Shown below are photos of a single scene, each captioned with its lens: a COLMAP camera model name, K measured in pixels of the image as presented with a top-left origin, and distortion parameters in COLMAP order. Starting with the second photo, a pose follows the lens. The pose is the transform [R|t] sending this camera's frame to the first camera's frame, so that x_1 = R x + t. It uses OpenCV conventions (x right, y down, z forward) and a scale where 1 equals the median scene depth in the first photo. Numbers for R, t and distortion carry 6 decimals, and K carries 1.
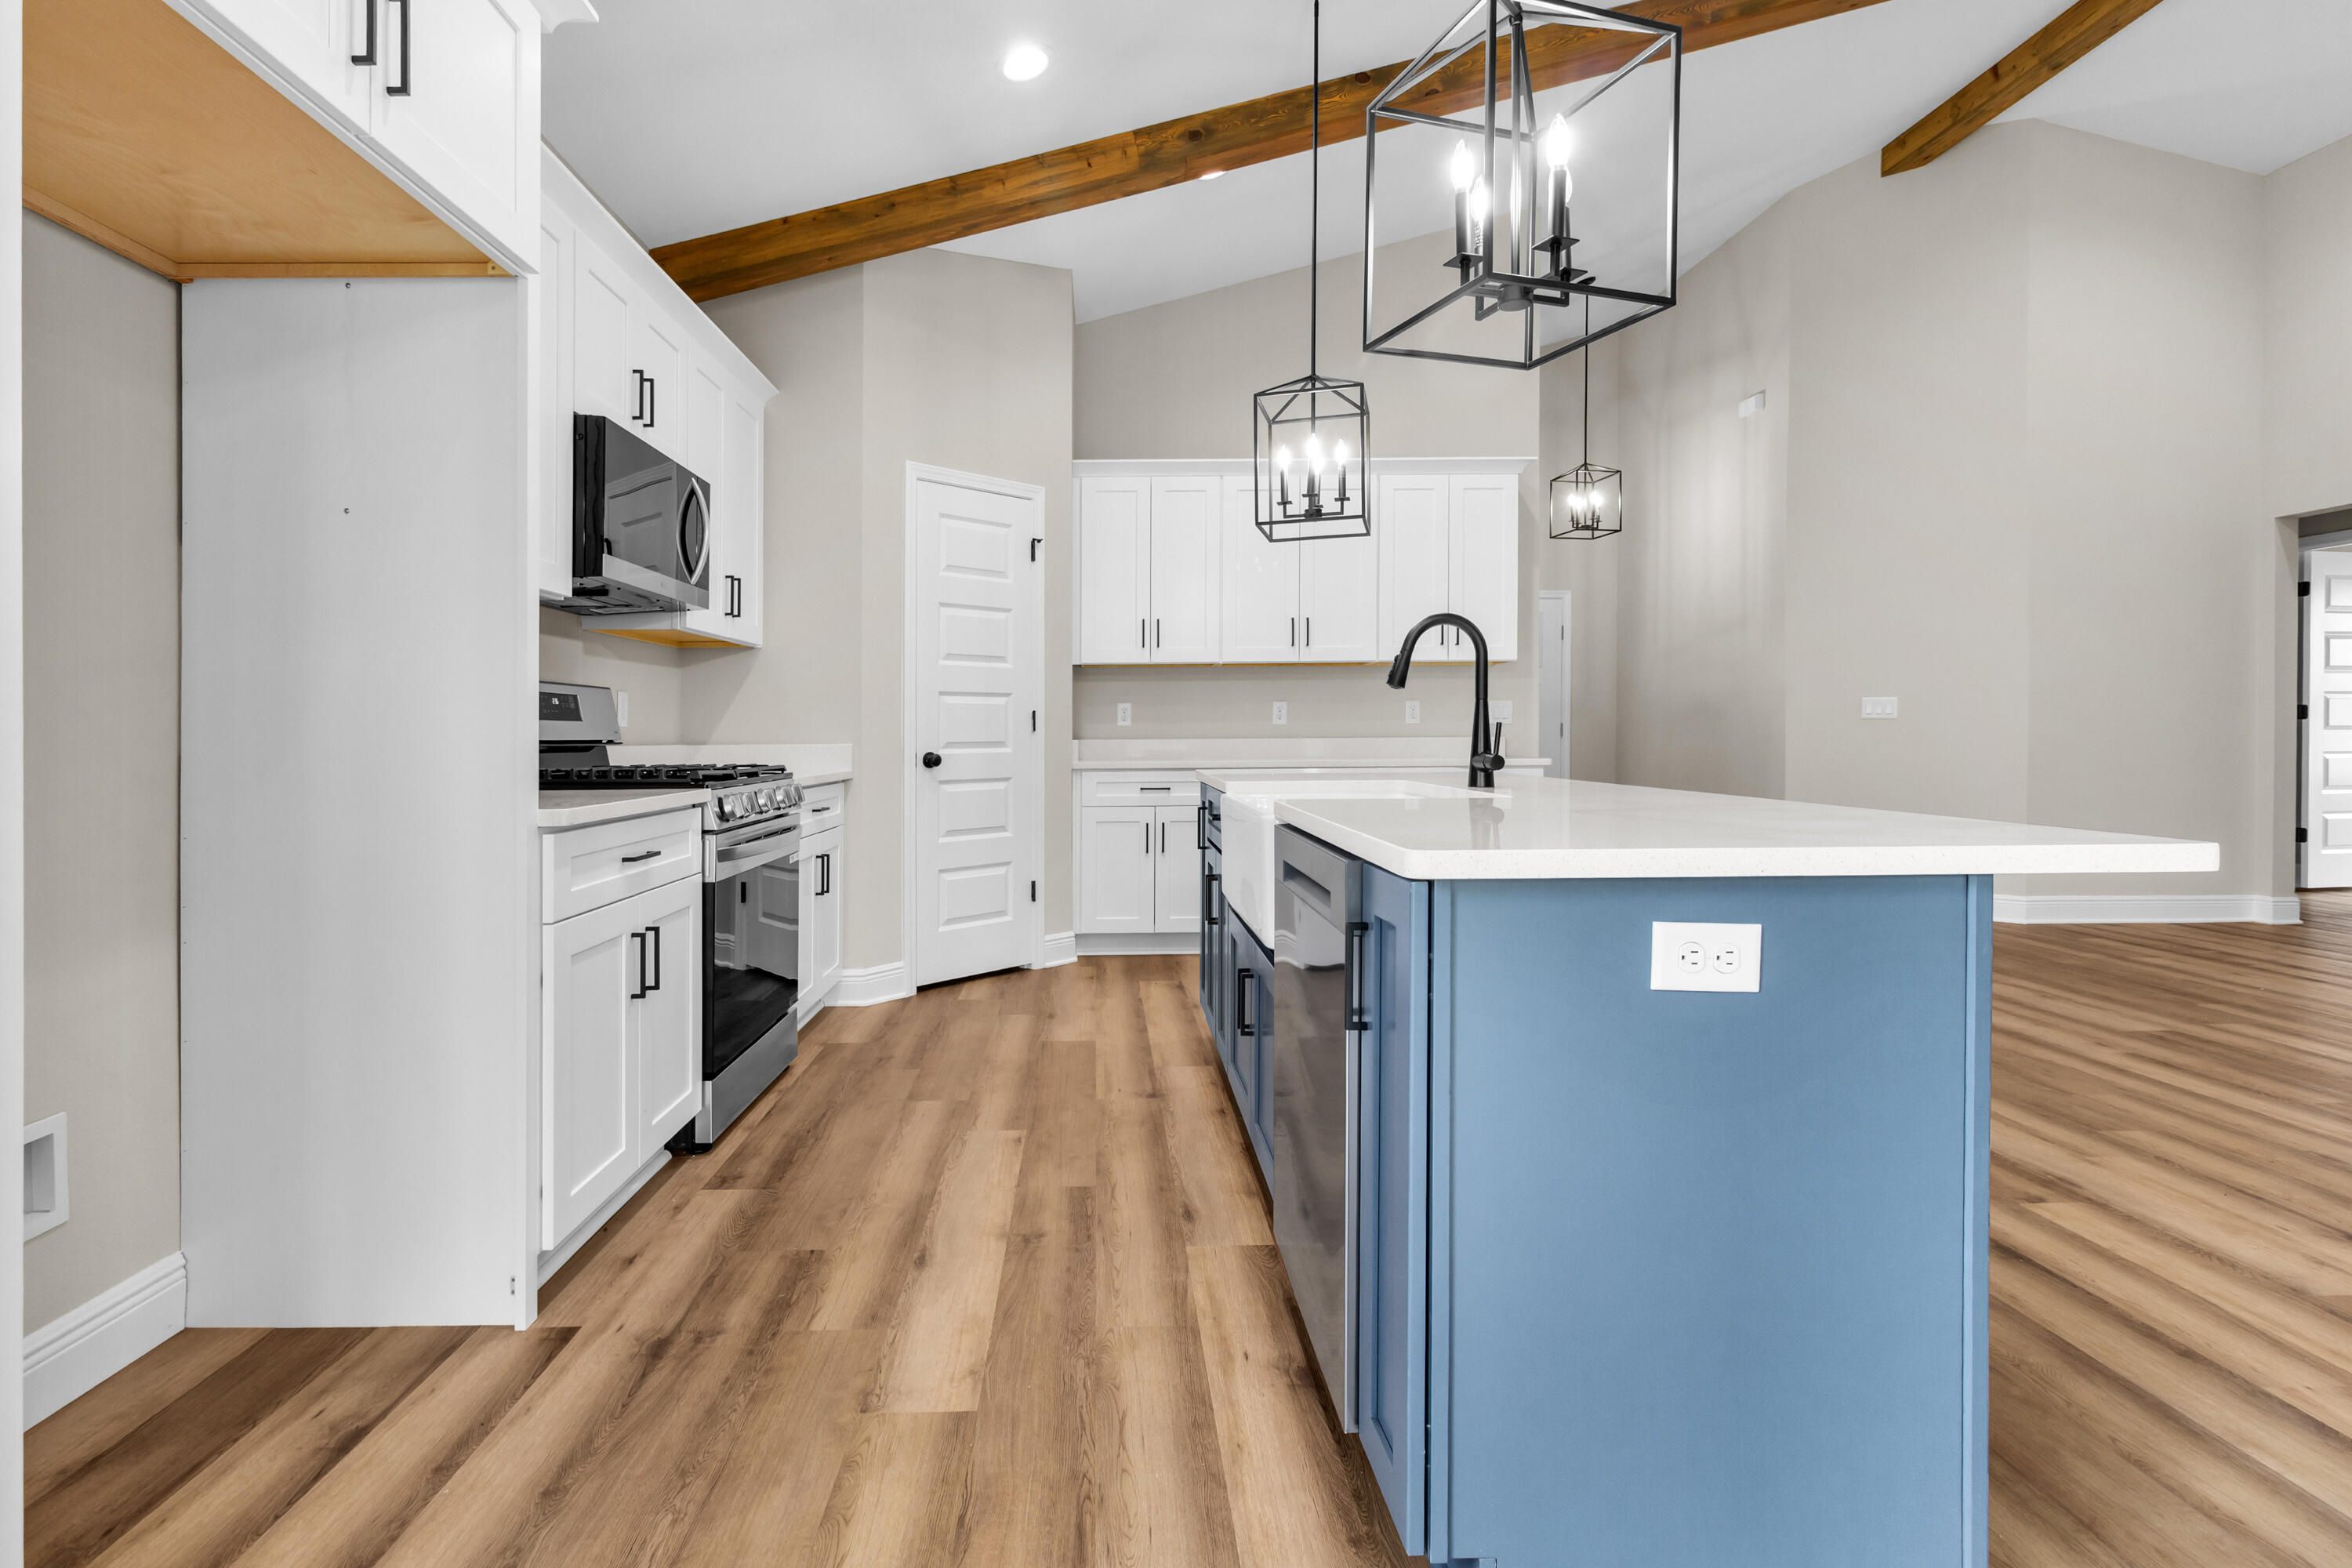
lens RADIAL K [[1119.8, 0, 1122.3], [0, 1119.8, 738.4], [0, 0, 1]] dist [0.001495, 0.000277]
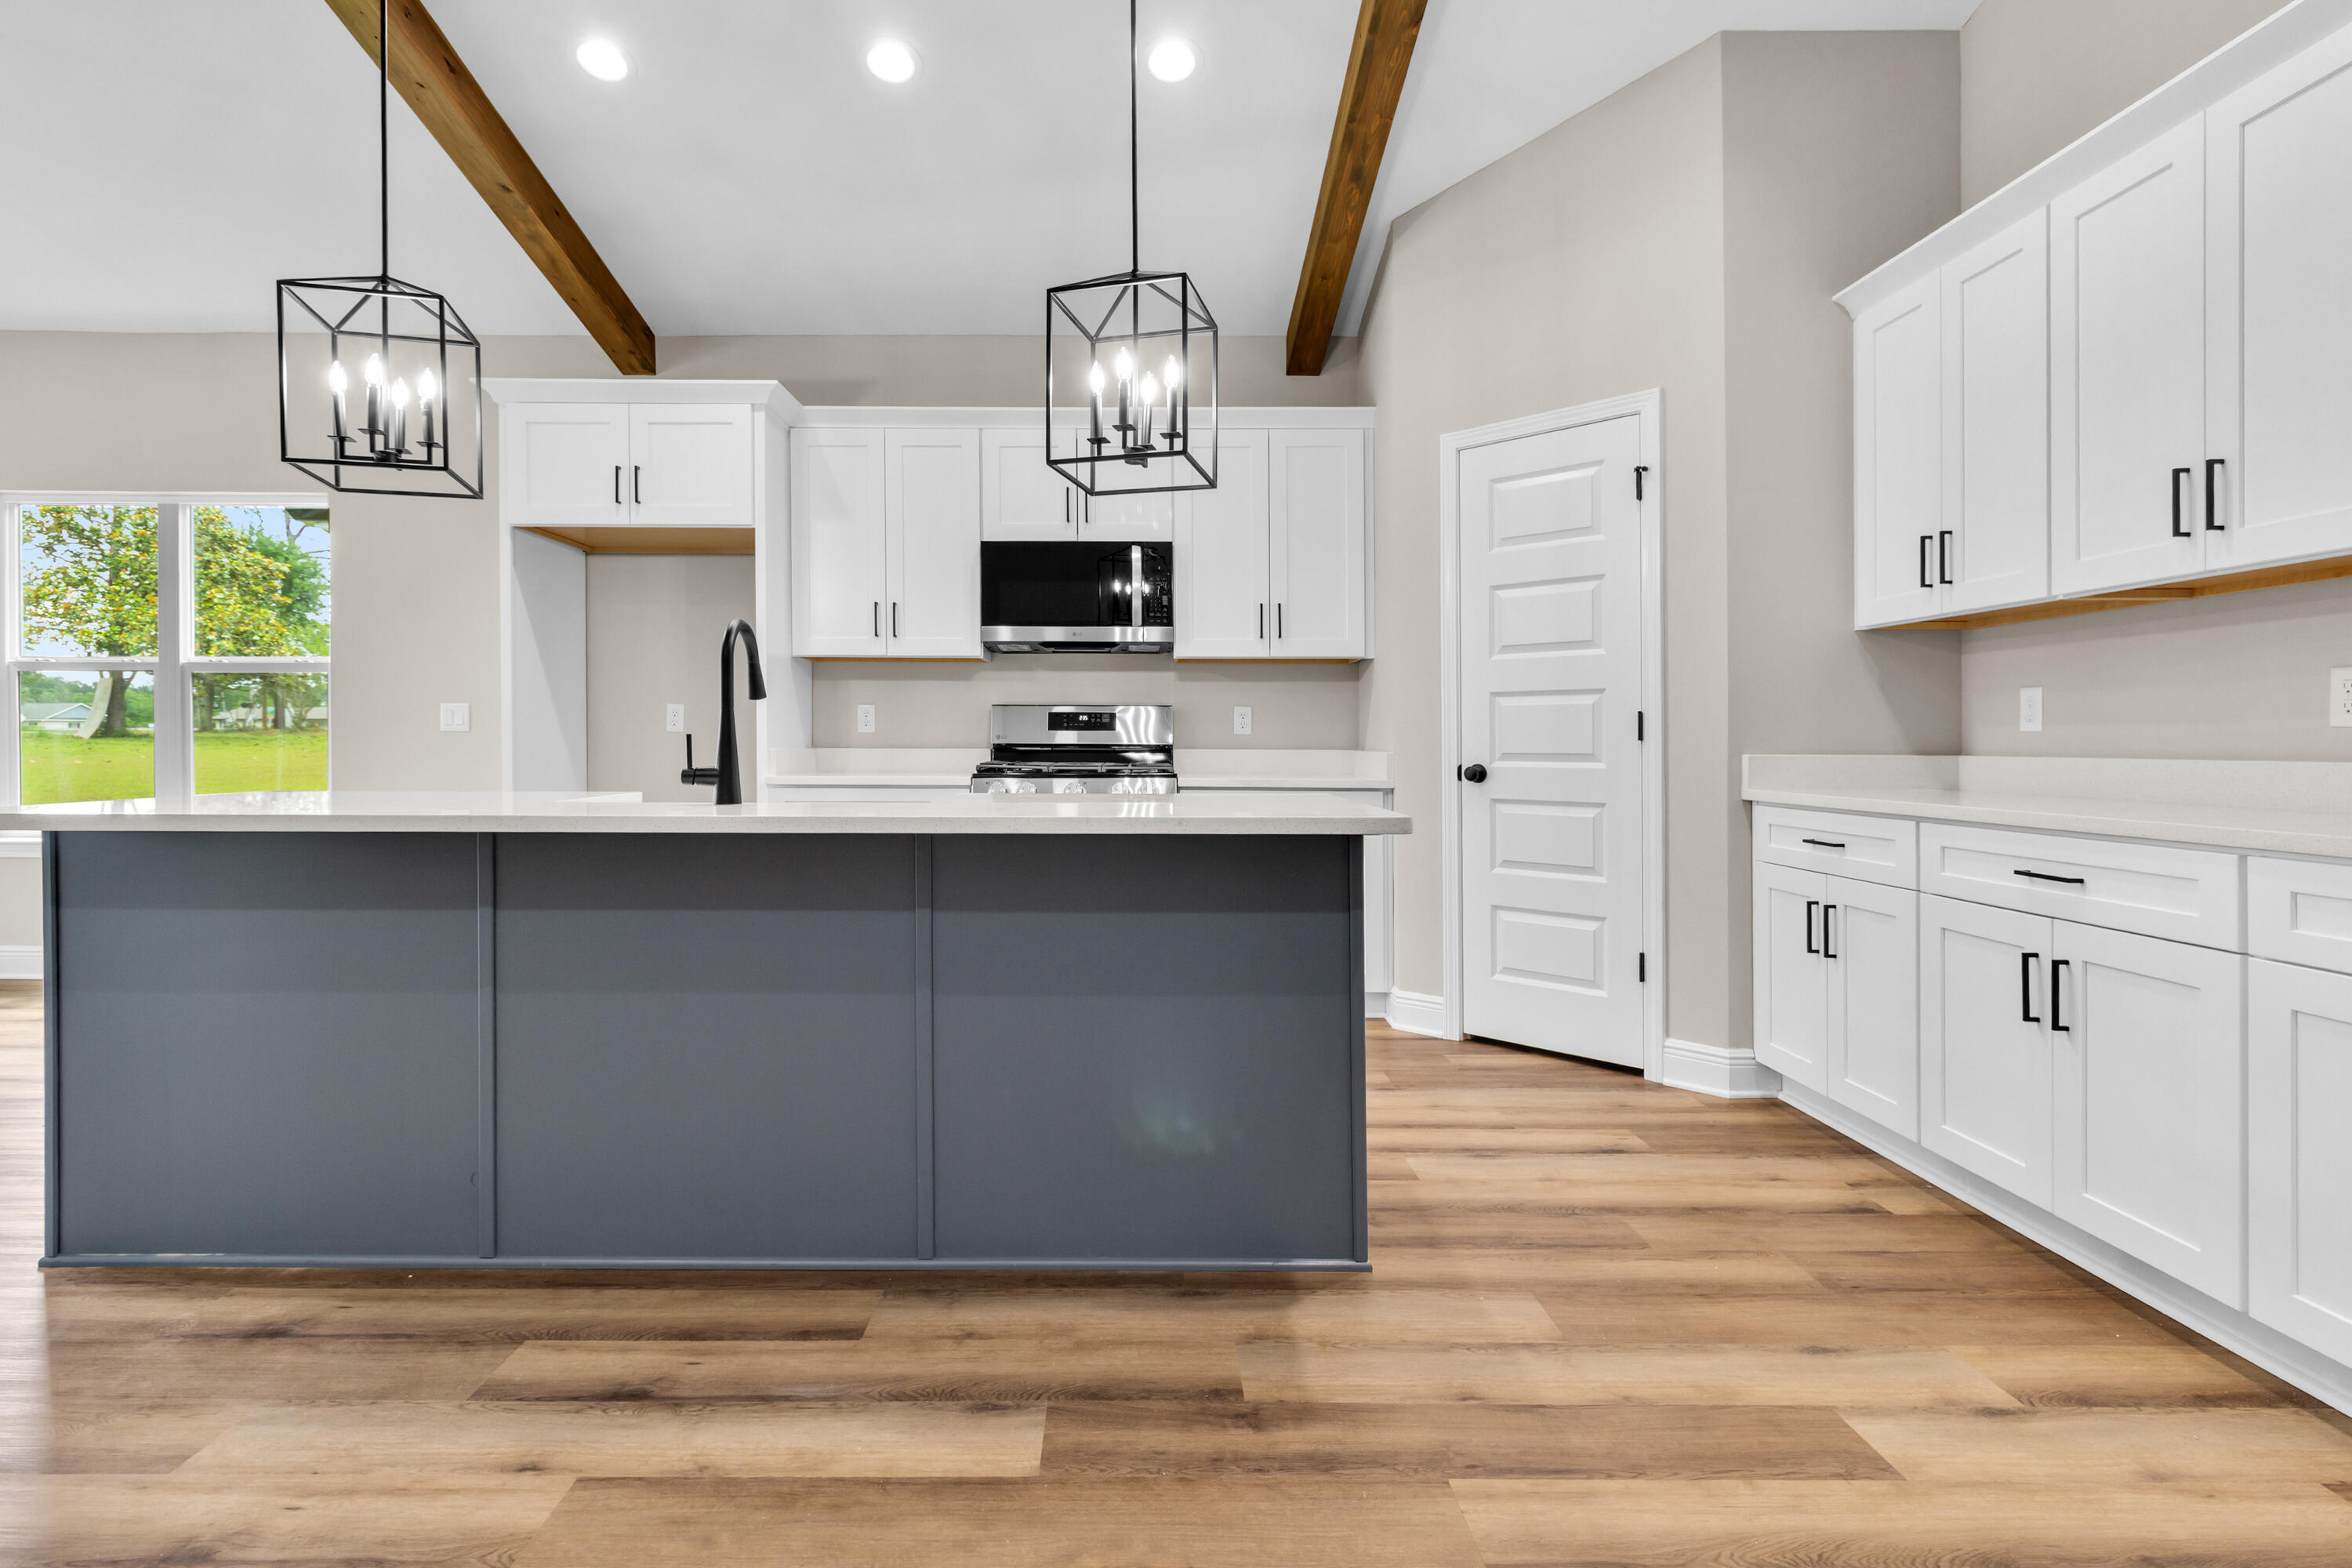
lens RADIAL K [[1119.8, 0, 1122.3], [0, 1119.8, 738.4], [0, 0, 1]] dist [0.001495, 0.000277]
pose [[-0.011990, 0.004486, -0.999918, 0.795684], [-0.009839, 0.999941, 0.004604, -0.009695], [0.999880, 0.009893, -0.011945, 0.861639]]
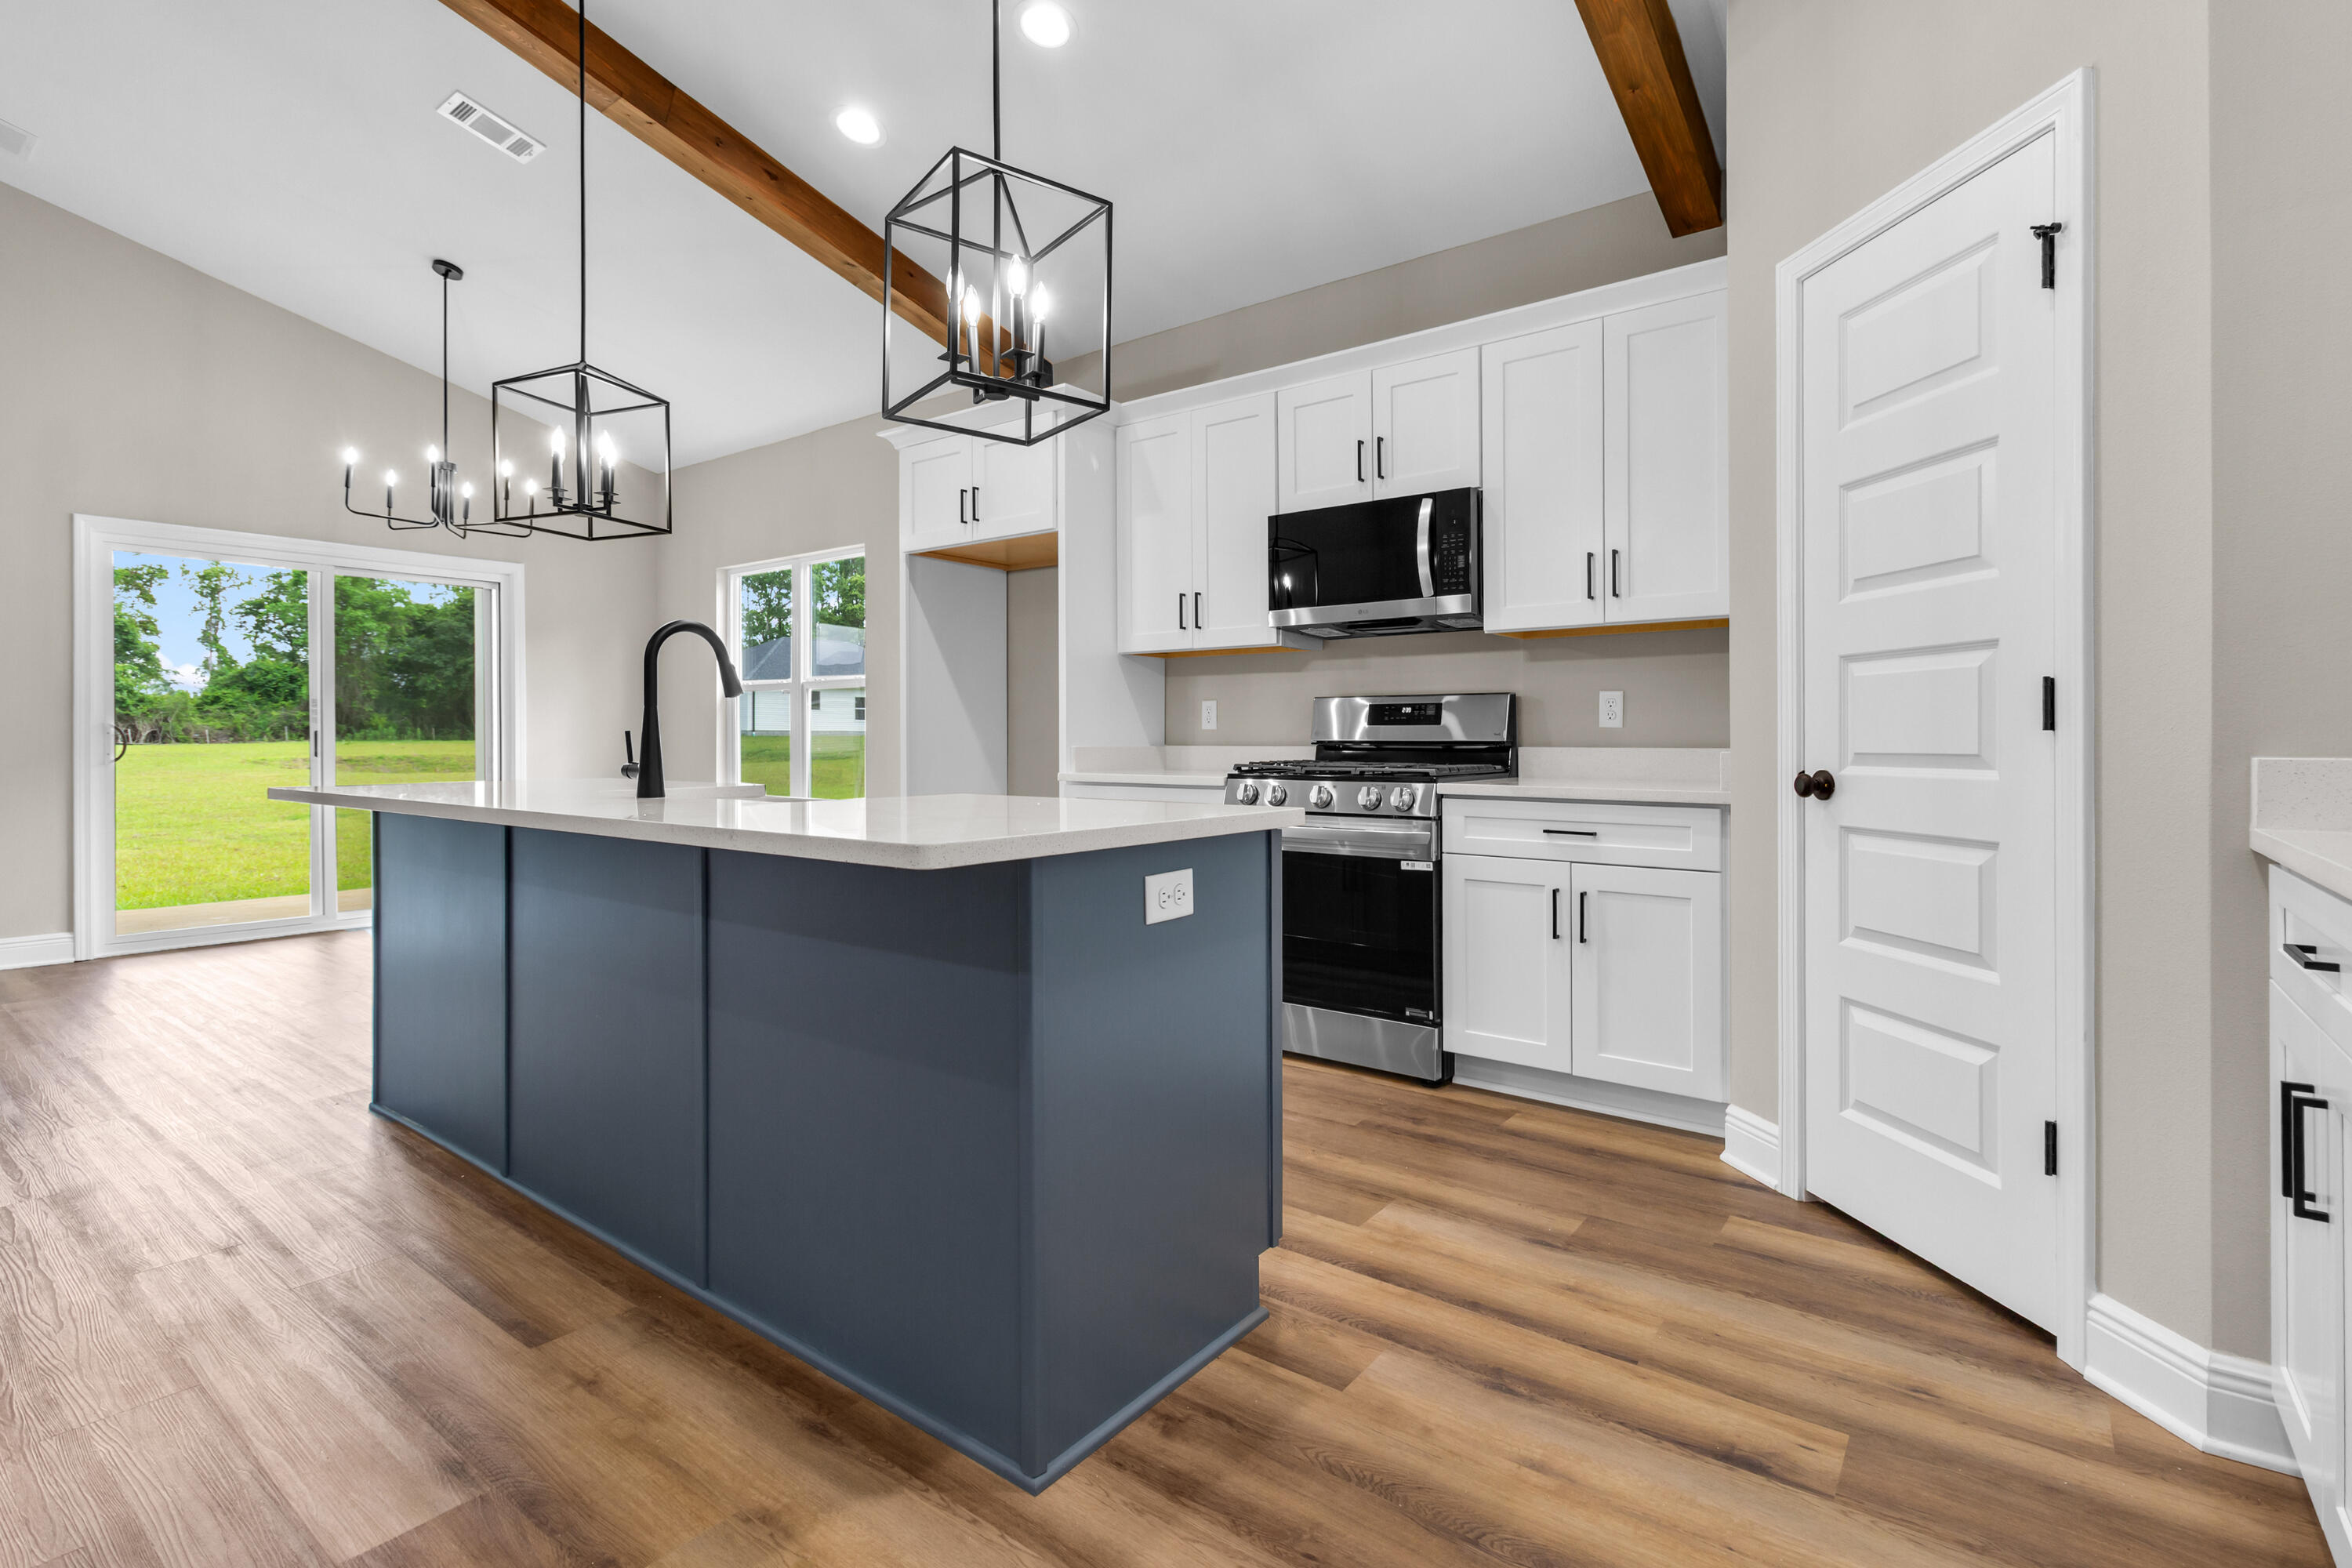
lens RADIAL K [[1093.7, 0, 1183.2], [0, 1093.7, 740.1], [0, 0, 1]] dist [0.000660, -0.000842]
pose [[-0.608250, 0.006786, -0.793717, 0.504061], [-0.001446, 0.999952, 0.009657, -0.007831], [0.793744, 0.007022, -0.608211, 1.251843]]
